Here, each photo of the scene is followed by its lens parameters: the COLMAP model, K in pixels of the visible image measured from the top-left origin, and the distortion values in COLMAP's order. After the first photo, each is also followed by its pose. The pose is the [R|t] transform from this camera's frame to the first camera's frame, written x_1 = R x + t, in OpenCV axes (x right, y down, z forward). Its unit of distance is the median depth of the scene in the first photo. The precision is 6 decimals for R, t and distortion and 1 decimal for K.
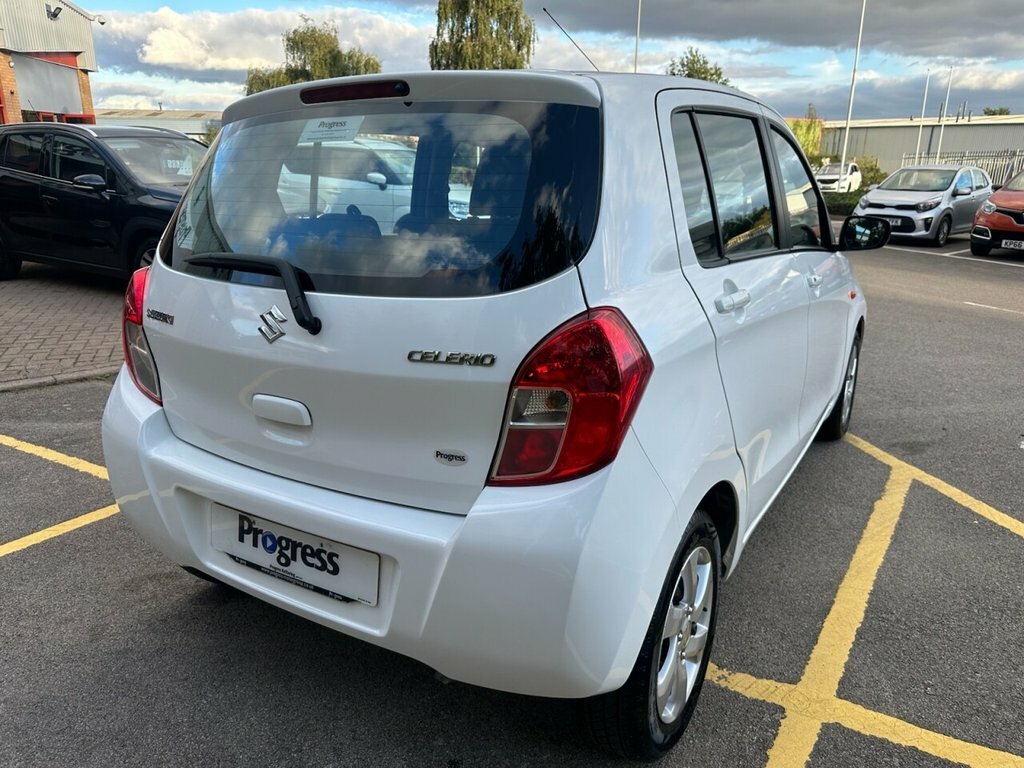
lens RADIAL K [[749.5, 0, 493.4], [0, 749.5, 386.3], [0, 0, 1]] dist [0.001942, -0.007462]
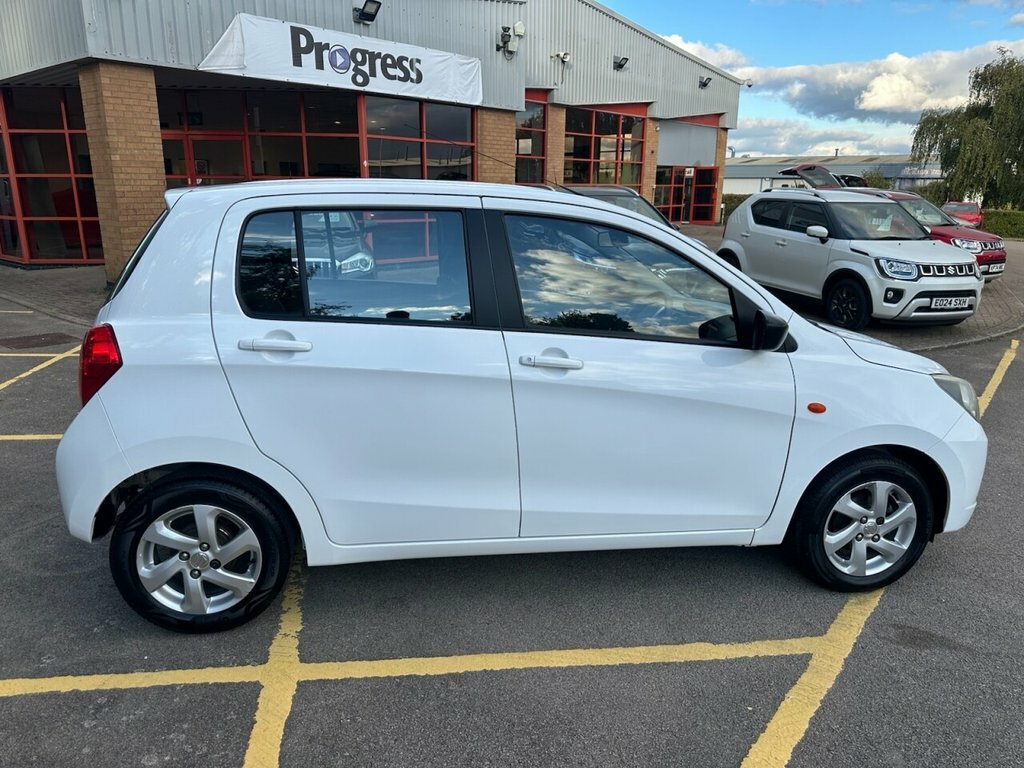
lens RADIAL K [[722.8, 0, 486.7], [0, 722.8, 384.0], [0, 0, 1]] dist [0.025662, -0.032870]
pose [[0.646672, 0.193070, -0.737929, 0.088295], [-0.227717, 0.972184, 0.054803, -0.011639], [0.727984, 0.132600, 0.672649, 0.022618]]
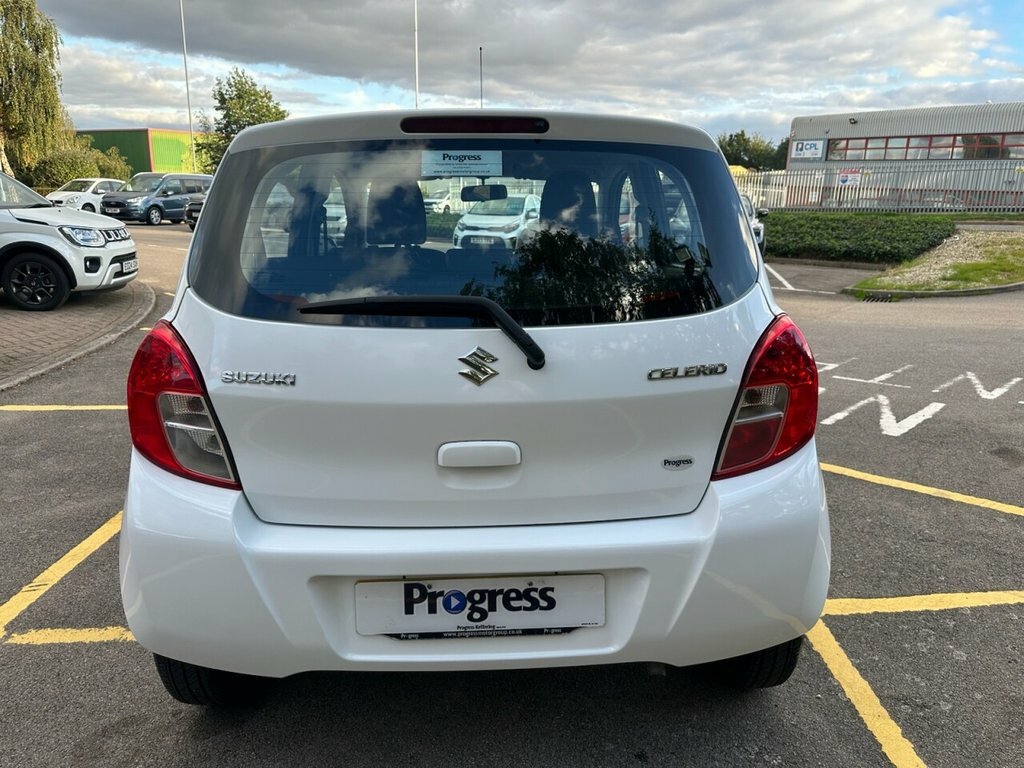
lens RADIAL K [[752.2, 0, 515.5], [0, 752.2, 377.1], [0, 0, 1]] dist [0.021472, -0.017665]
pose [[0.825429, -0.129421, 0.549469, -0.039096], [0.151254, 0.988479, 0.005607, -0.003299], [-0.543864, 0.078481, 0.835495, 0.008820]]
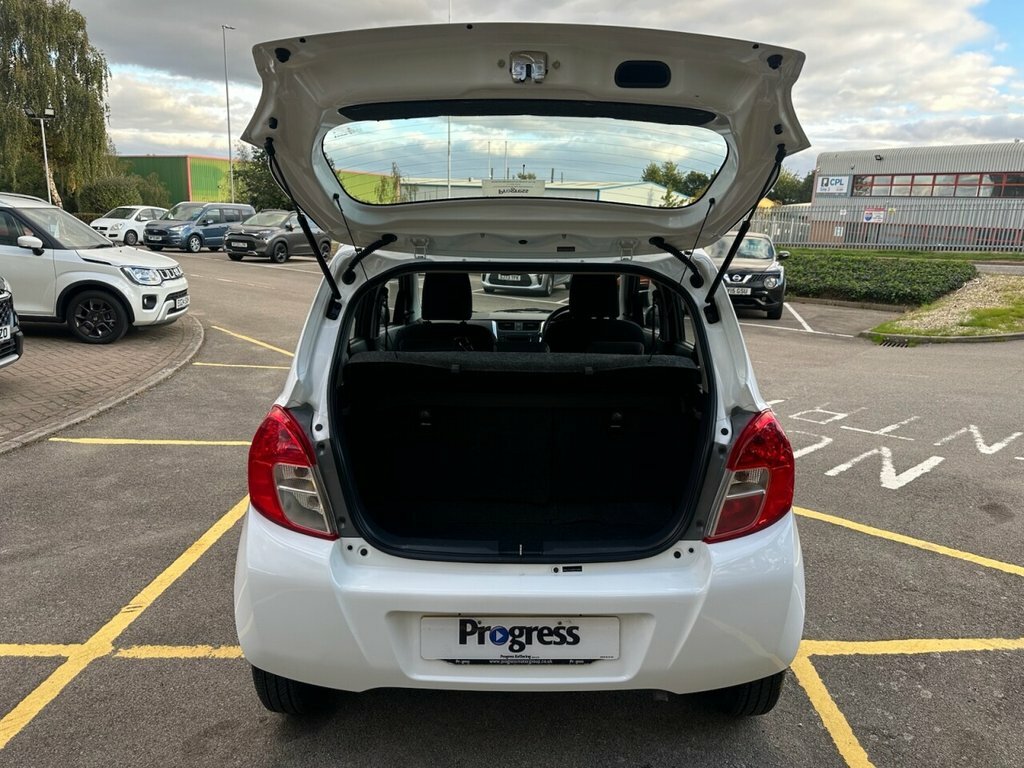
lens RADIAL K [[752.2, 0, 515.5], [0, 752.2, 377.1], [0, 0, 1]] dist [0.021472, -0.017665]
pose [[0.843515, -0.093249, 0.528949, -0.047130], [0.128785, 0.991199, -0.030634, -0.008240], [-0.521437, 0.093961, 0.848101, -0.002301]]
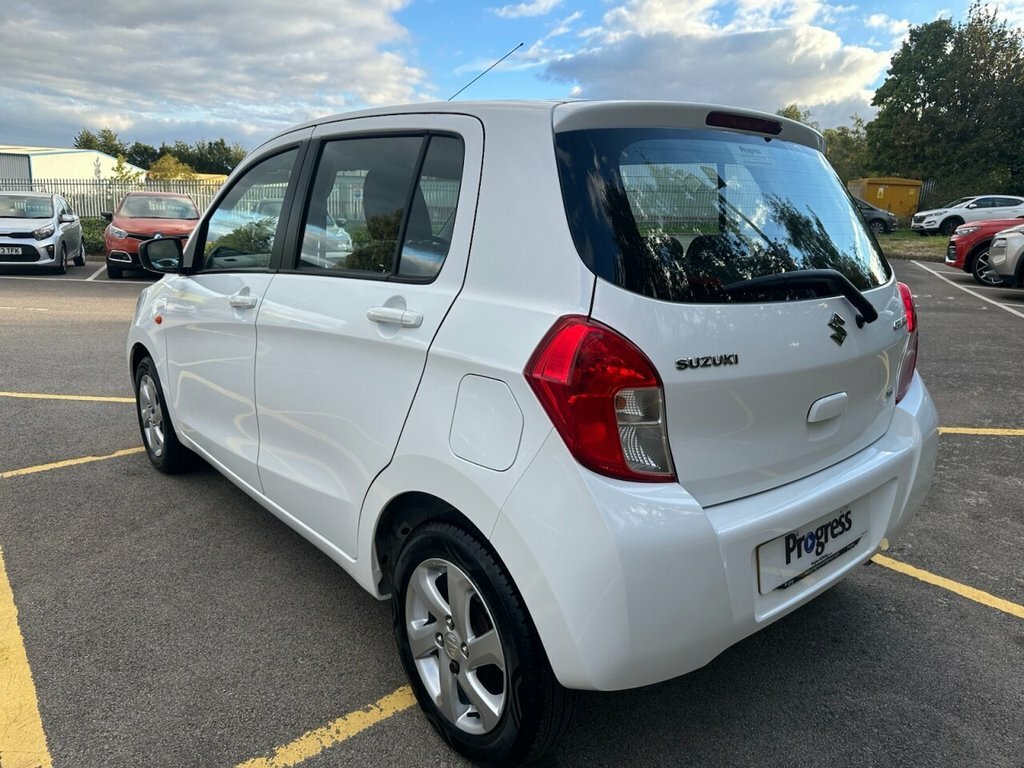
lens RADIAL K [[752.2, 0, 515.5], [0, 752.2, 377.1], [0, 0, 1]] dist [0.021472, -0.017665]
pose [[0.303536, -0.197634, 0.932098, -0.074627], [0.243620, 0.961833, 0.124604, -0.013423], [-0.921149, 0.189256, 0.340099, 0.053597]]
